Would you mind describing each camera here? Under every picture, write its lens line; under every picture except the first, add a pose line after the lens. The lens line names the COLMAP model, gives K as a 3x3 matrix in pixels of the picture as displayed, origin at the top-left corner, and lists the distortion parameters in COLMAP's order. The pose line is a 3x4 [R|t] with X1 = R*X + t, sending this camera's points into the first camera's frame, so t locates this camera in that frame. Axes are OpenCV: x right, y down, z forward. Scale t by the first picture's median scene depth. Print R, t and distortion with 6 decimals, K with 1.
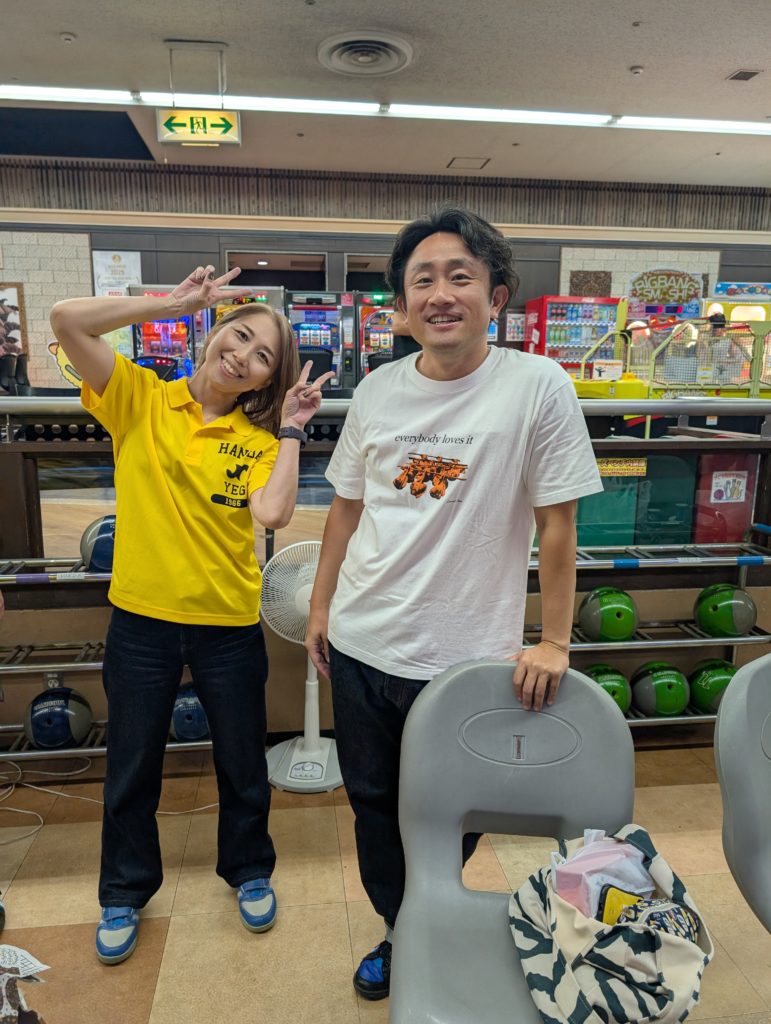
lens RADIAL K [[720.7, 0, 385.5], [0, 720.7, 512.0], [0, 0, 1]] dist [0.030052, -0.026509]
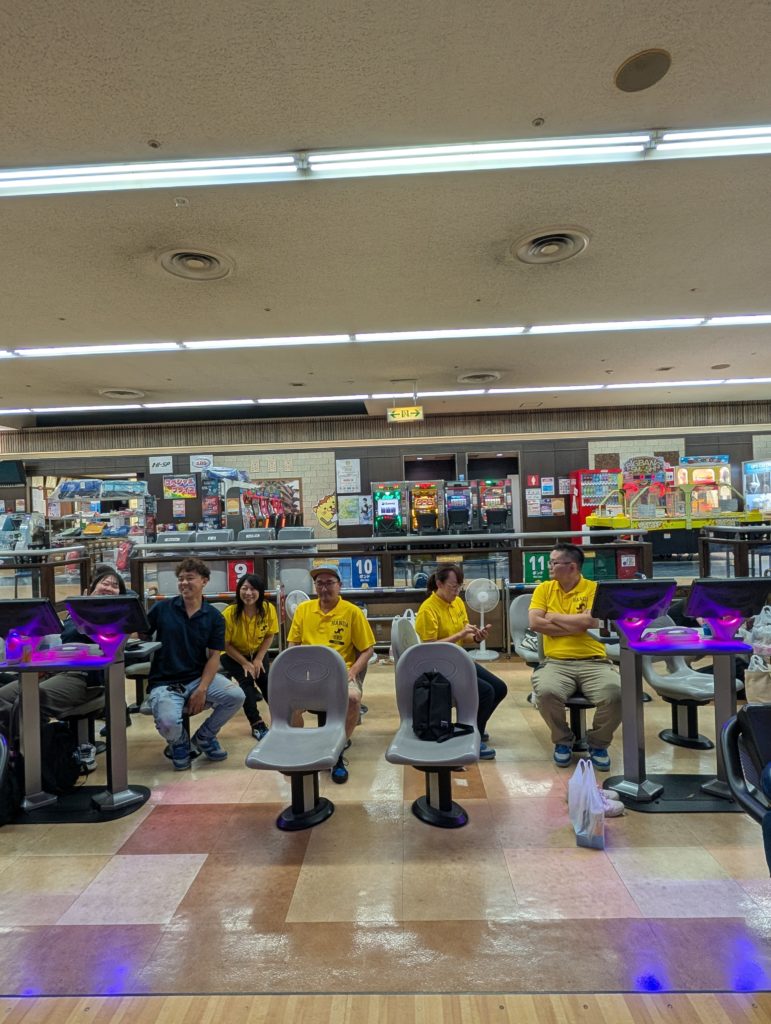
lens RADIAL K [[547.6, 0, 385.5], [0, 547.6, 512.0], [0, 0, 1]] dist [-0.012967, 0.000349]
pose [[0.984315, -0.039087, -0.172036, -0.024089], [0.007113, 0.983148, -0.182675, 0.049432], [0.176277, 0.178586, 0.968005, -0.383481]]
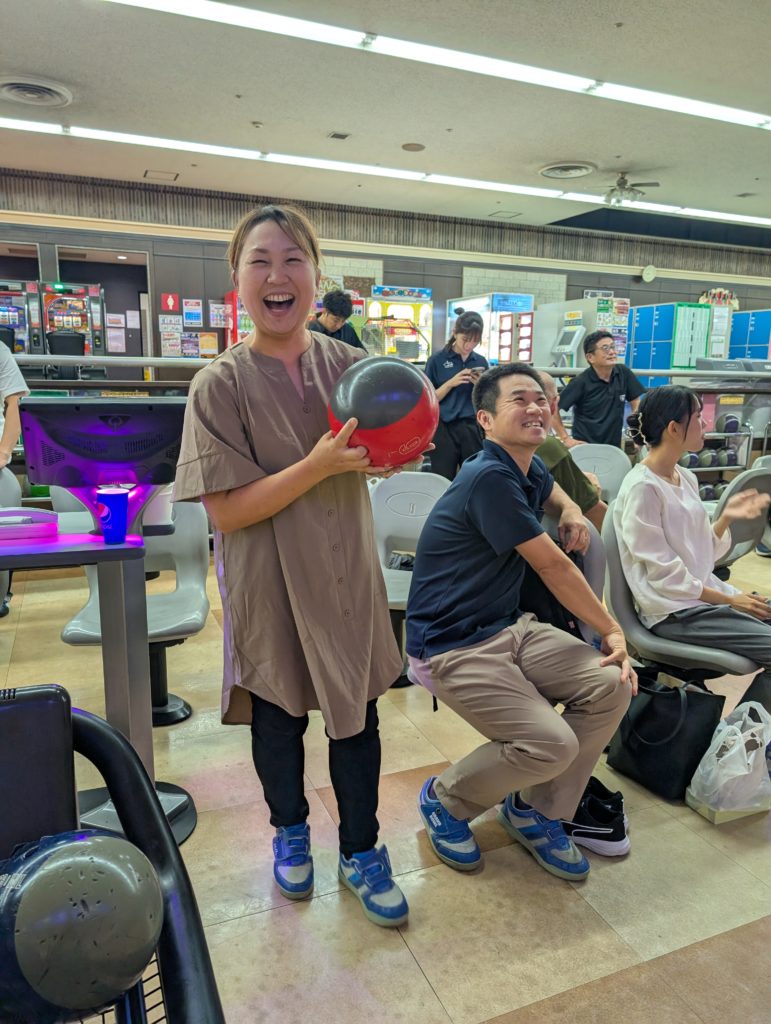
lens RADIAL K [[720.7, 0, 385.5], [0, 720.7, 512.0], [0, 0, 1]] dist [0.030052, -0.026509]
pose [[0.964398, -0.041824, 0.261127, 0.130730], [0.038046, 0.999086, 0.019510, 0.059081], [-0.261704, -0.008881, 0.965107, -0.241739]]
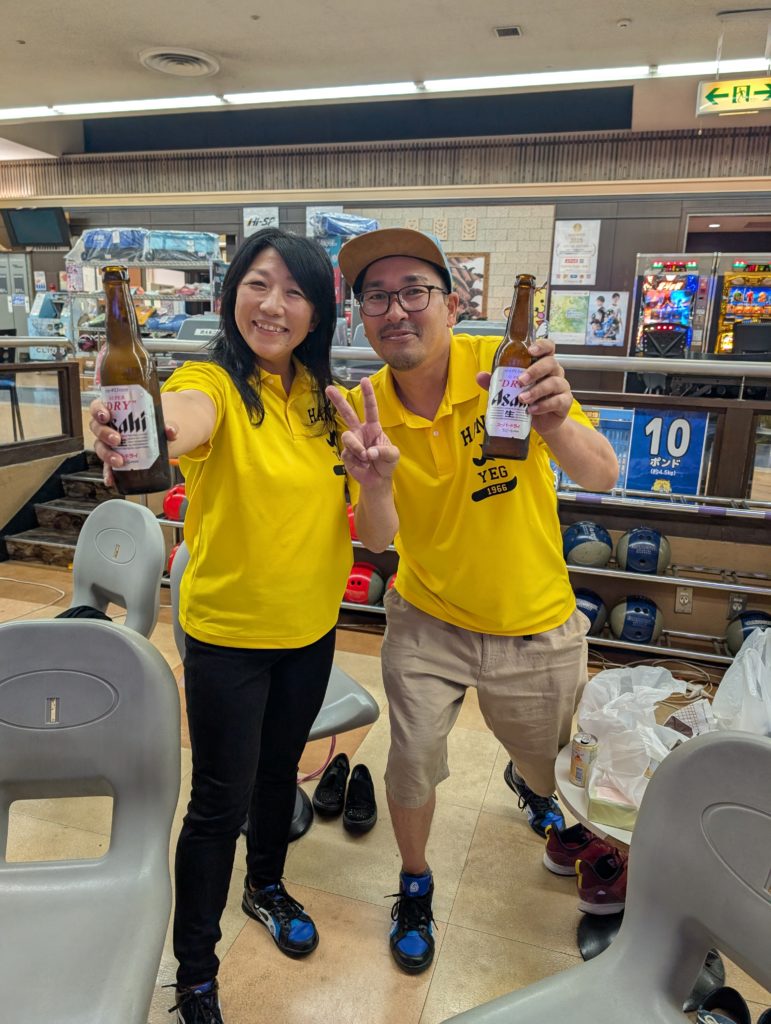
lens RADIAL K [[725.9, 0, 396.3], [0, 725.9, 513.6], [0, 0, 1]] dist [0.004907, -0.004993]
pose [[0.910956, 0.121341, -0.394253, -0.144159], [-0.101349, 0.992298, 0.071226, 0.016757], [0.399859, -0.024927, 0.916237, -0.088918]]
